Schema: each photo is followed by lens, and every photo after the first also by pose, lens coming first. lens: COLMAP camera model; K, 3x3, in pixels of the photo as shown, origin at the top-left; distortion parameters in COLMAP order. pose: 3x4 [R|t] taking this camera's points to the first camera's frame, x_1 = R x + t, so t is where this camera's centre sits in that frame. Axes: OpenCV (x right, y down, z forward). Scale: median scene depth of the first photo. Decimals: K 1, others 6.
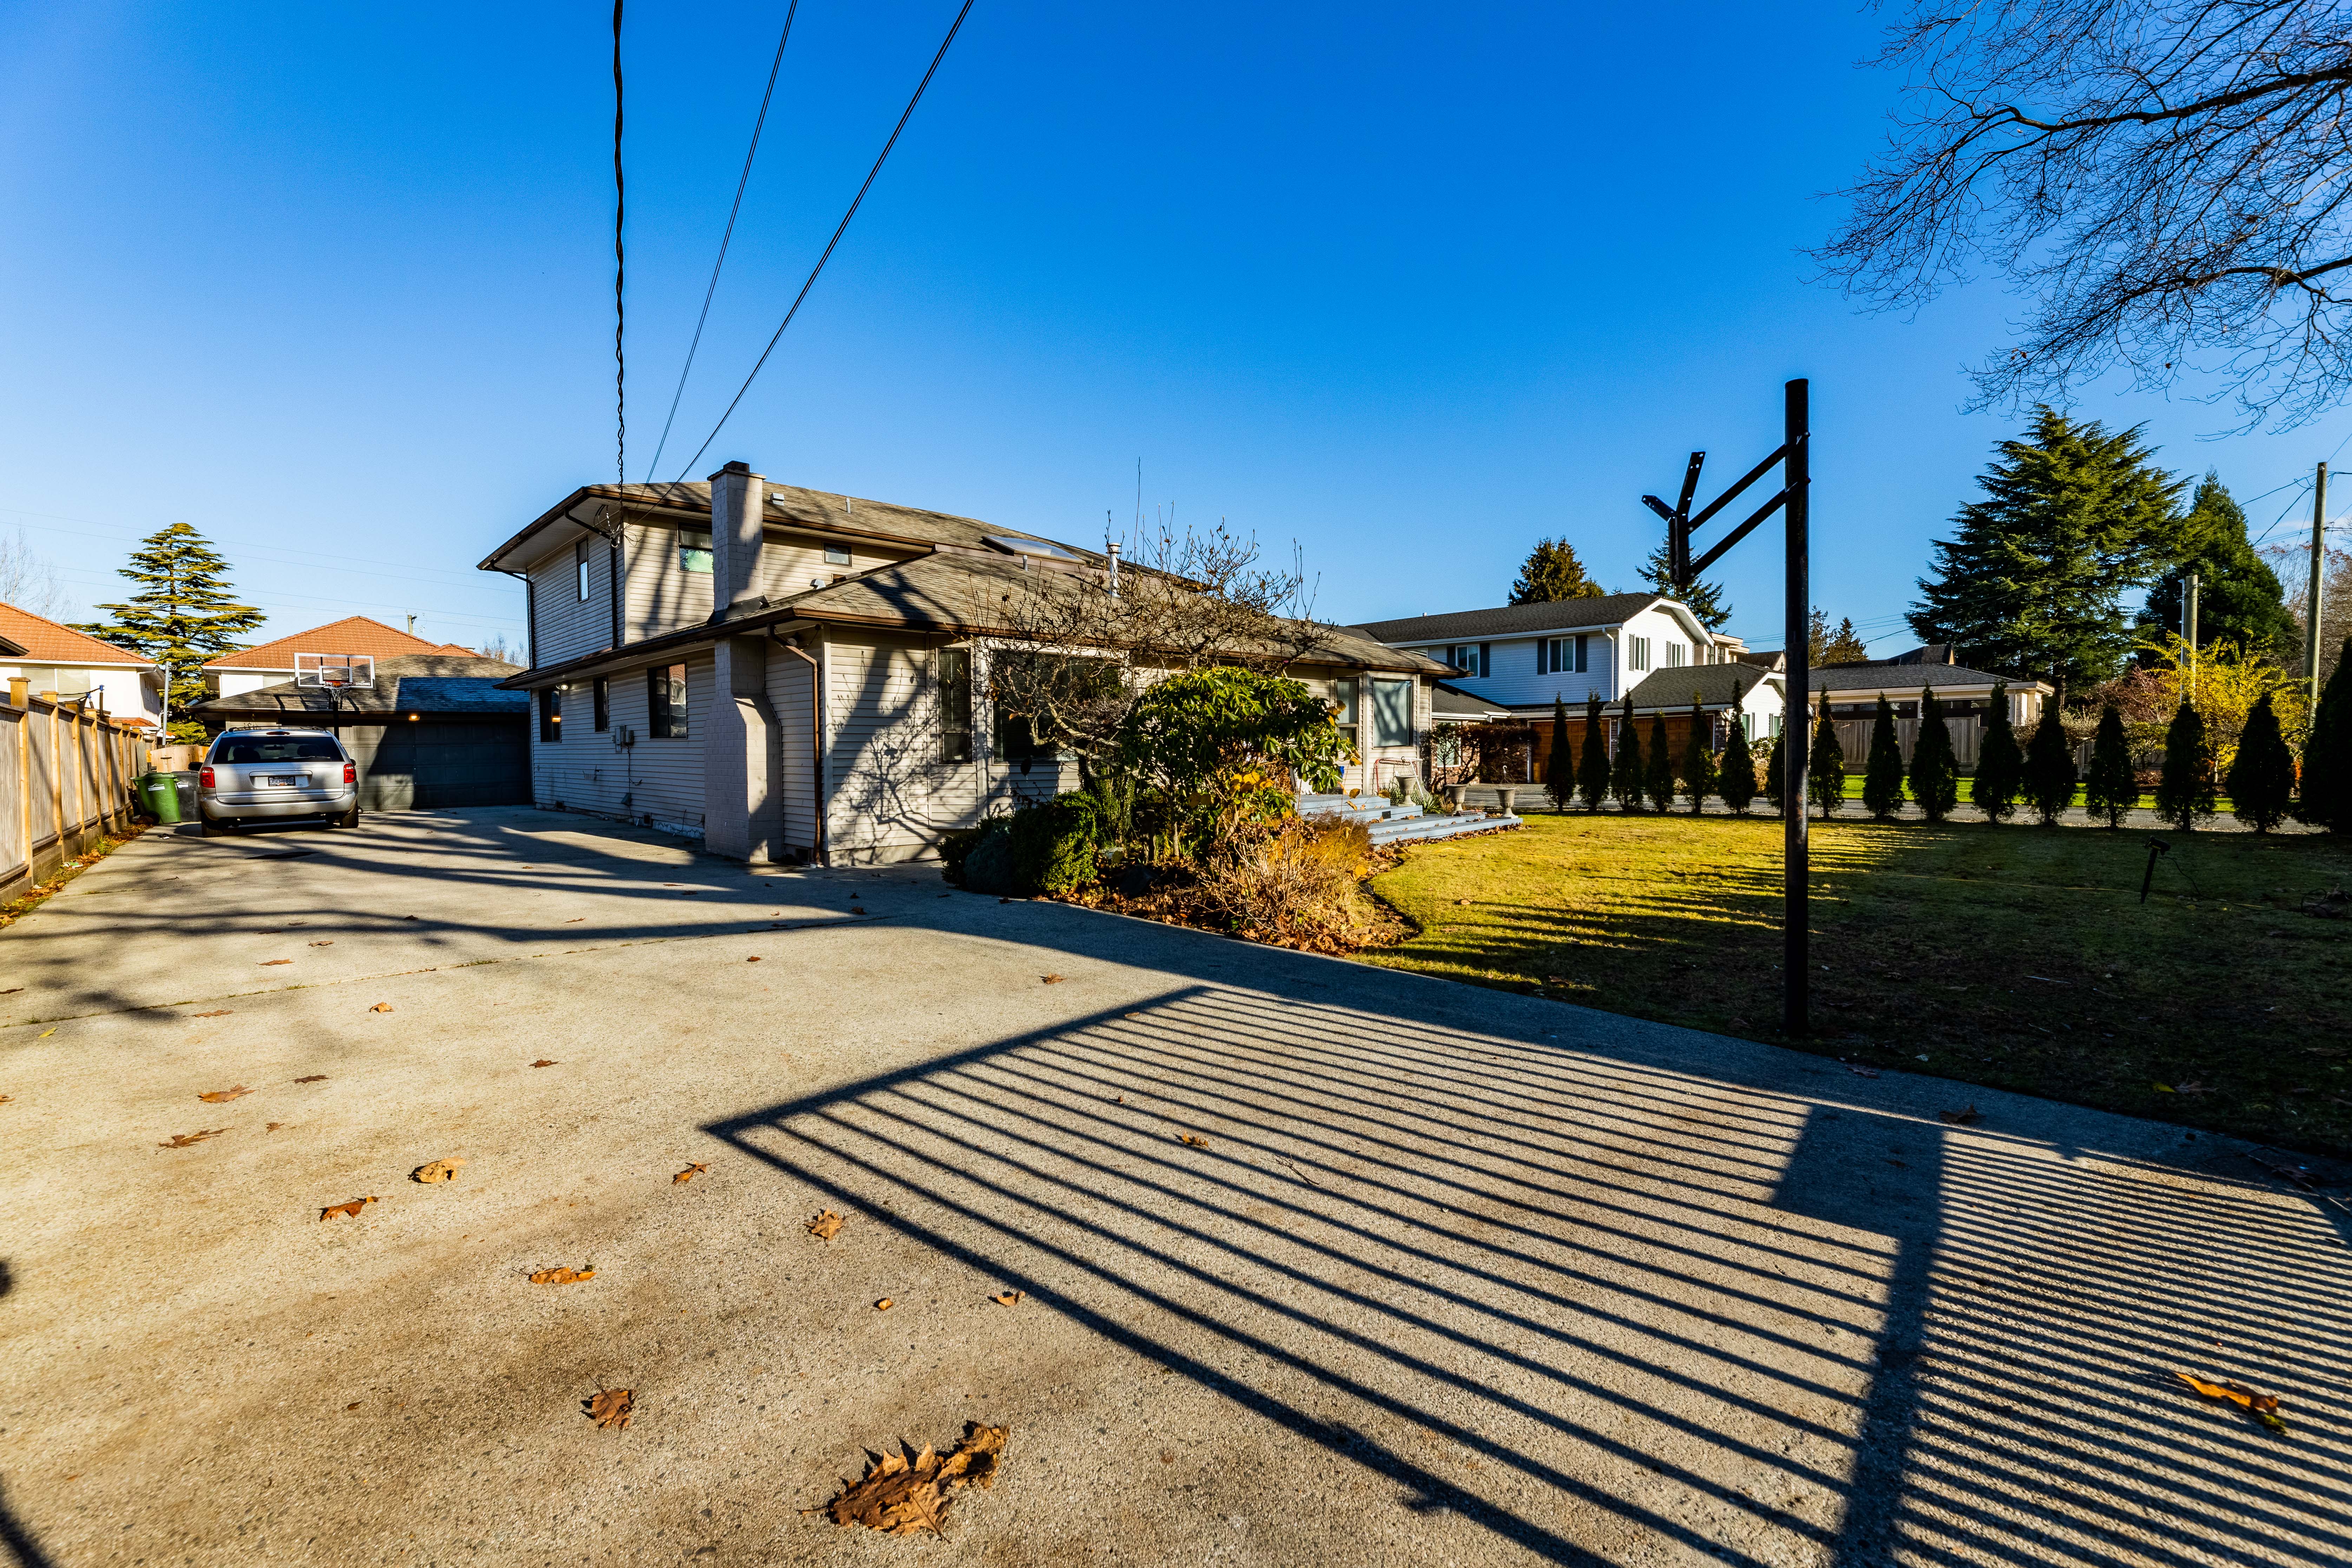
lens RADIAL K [[930.4, 0, 1175.1], [0, 930.4, 807.1], [0, 0, 1]] dist [-0.000727, -0.000097]
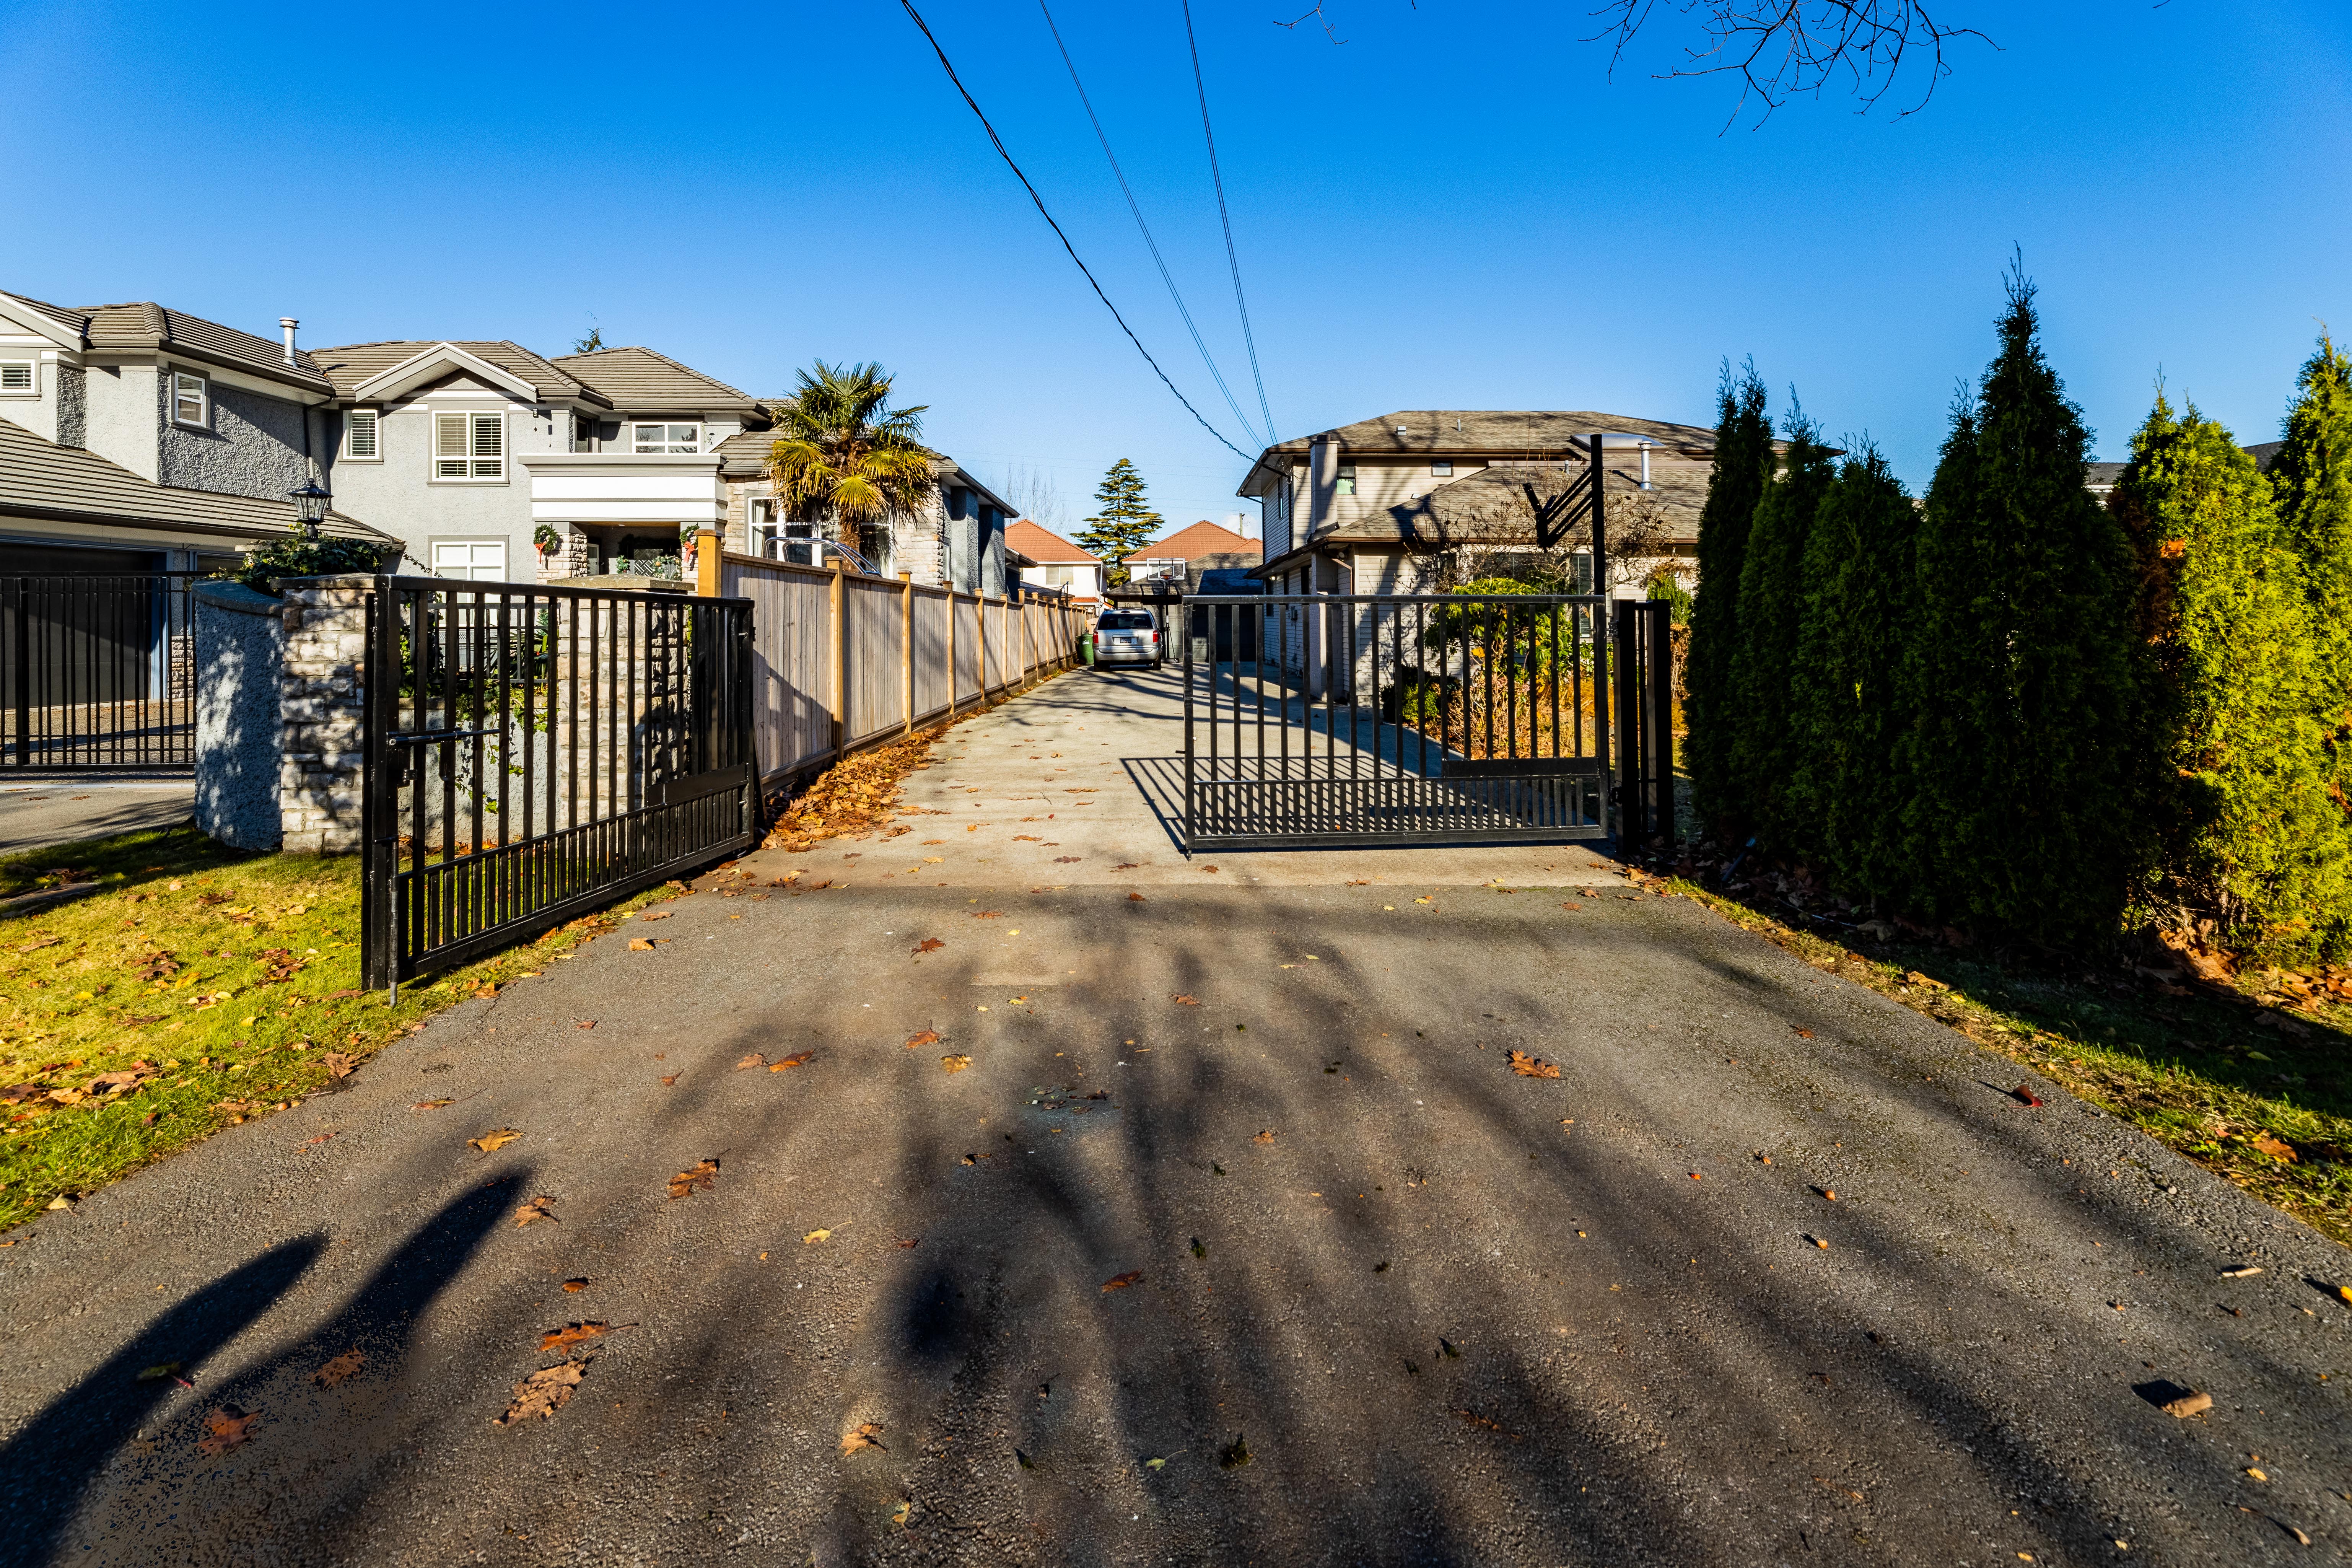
lens RADIAL K [[987.7, 0, 1191.7], [0, 987.7, 742.1], [0, 0, 1]] dist [-0.014268, -0.000028]
pose [[0.728291, 0.090294, -0.679293, 0.326380], [-0.046848, 0.995522, 0.082101, 0.003038], [0.683664, -0.027970, 0.729260, -0.209398]]
